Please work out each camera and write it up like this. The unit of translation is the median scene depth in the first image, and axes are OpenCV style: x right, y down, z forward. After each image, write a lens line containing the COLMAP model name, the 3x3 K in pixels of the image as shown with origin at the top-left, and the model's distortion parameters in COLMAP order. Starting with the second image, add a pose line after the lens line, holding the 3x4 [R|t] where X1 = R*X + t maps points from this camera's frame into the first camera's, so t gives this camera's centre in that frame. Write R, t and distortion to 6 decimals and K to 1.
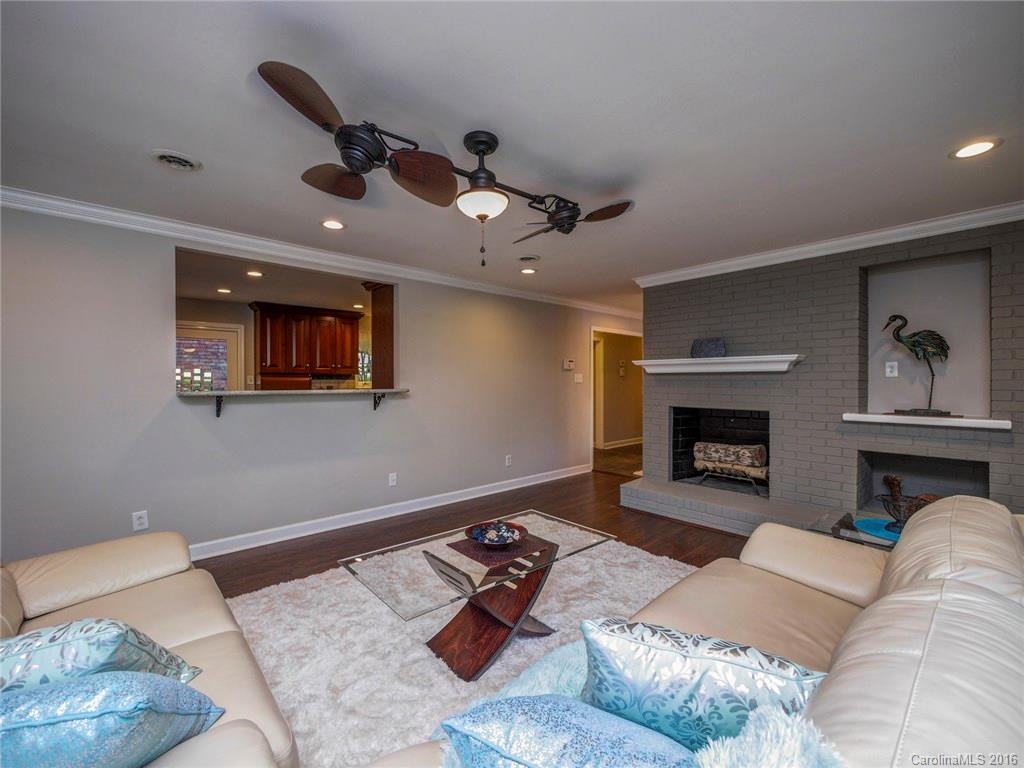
lens RADIAL K [[426.6, 0, 517.8], [0, 426.6, 379.1], [0, 0, 1]] dist [0.000167, 0.000567]
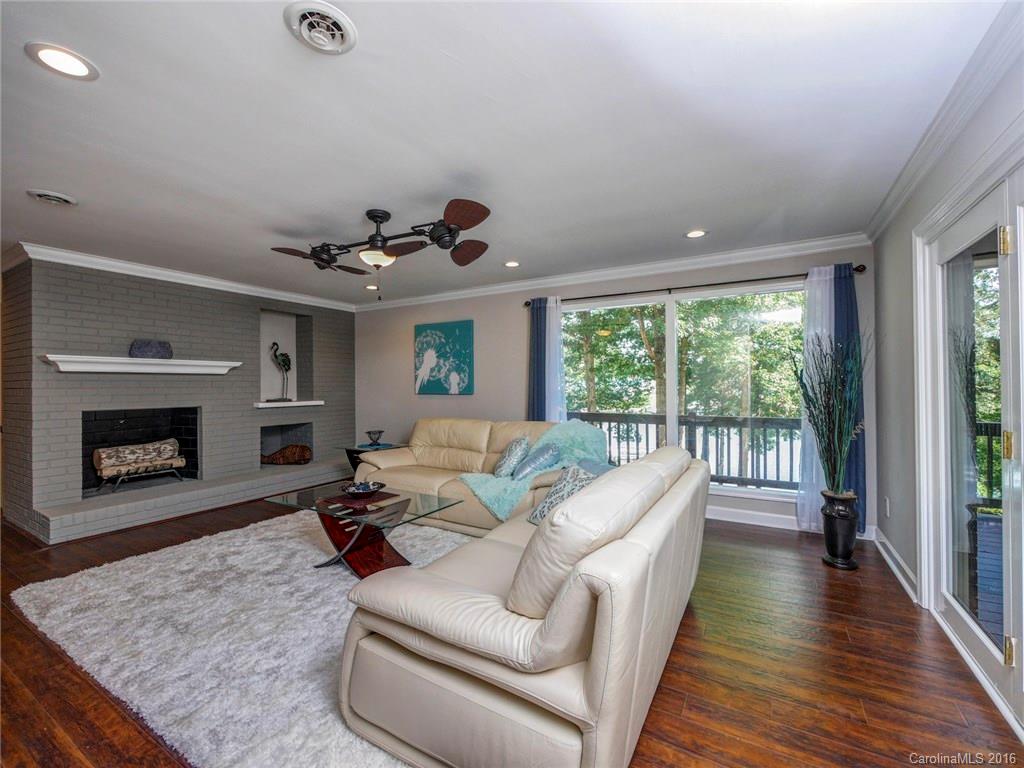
lens RADIAL K [[426.6, 0, 518.6], [0, 426.6, 383.0], [0, 0, 1]] dist [0.000167, 0.000567]
pose [[-0.307970, 0.004328, 0.951386, -0.823076], [-0.005472, 0.999965, -0.006320, 0.010853], [-0.951380, -0.007152, -0.307936, 0.506544]]
